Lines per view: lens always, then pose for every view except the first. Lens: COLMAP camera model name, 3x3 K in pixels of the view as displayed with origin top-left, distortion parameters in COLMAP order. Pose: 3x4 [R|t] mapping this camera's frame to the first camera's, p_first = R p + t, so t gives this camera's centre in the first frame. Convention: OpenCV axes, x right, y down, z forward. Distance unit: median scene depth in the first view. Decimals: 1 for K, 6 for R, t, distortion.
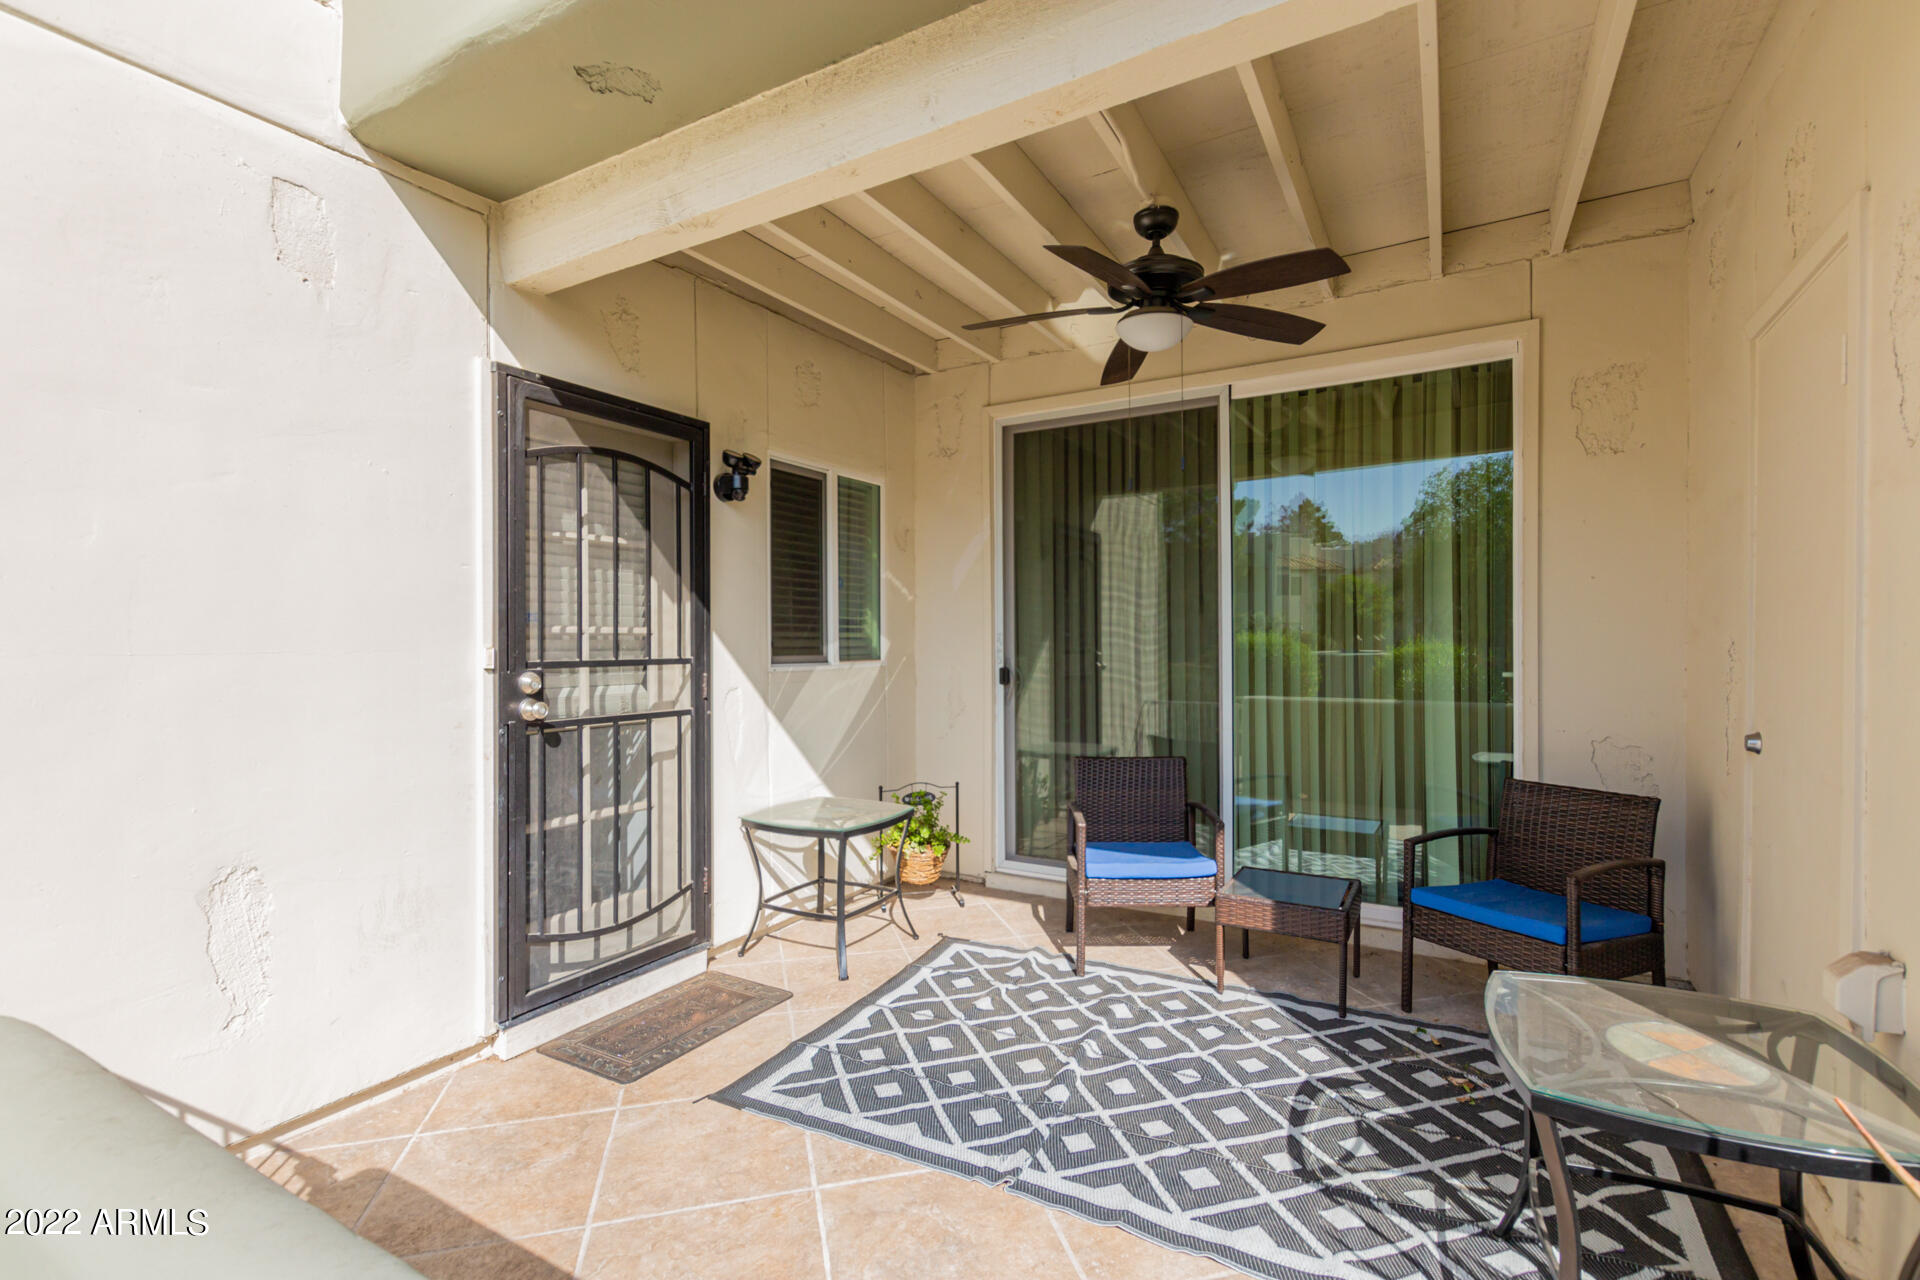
lens RADIAL K [[872.2, 0, 961.1], [0, 872.2, 651.1], [0, 0, 1]] dist [-0.000465, -0.000182]
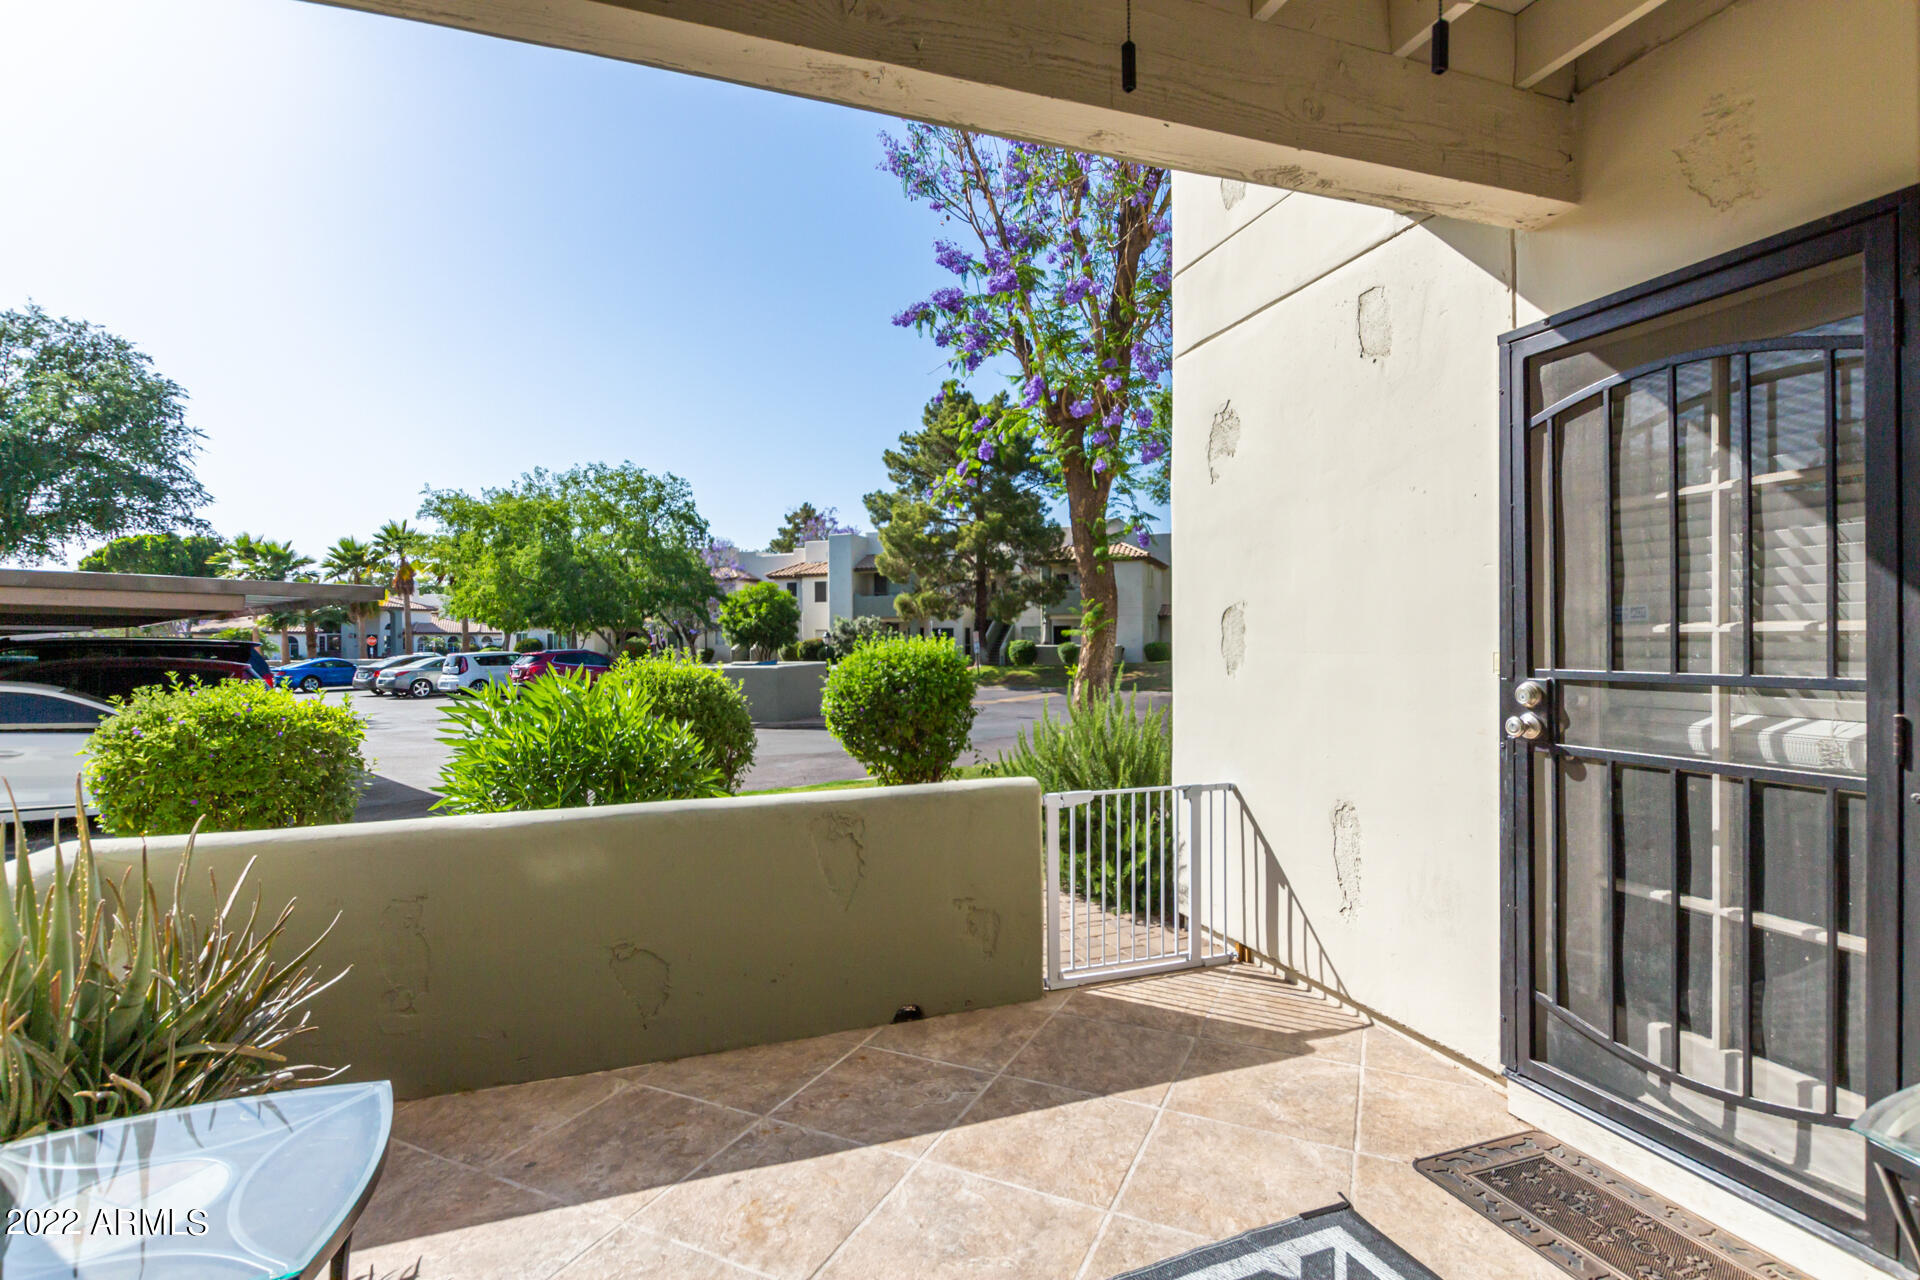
lens RADIAL K [[892.2, 0, 976.4], [0, 892.2, 648.2], [0, 0, 1]] dist [-0.002089, -0.000269]
pose [[-0.646038, 0.013238, -0.763191, 0.523295], [-0.004266, 0.999771, 0.020952, -0.024319], [0.763294, 0.016791, -0.645833, 1.173277]]
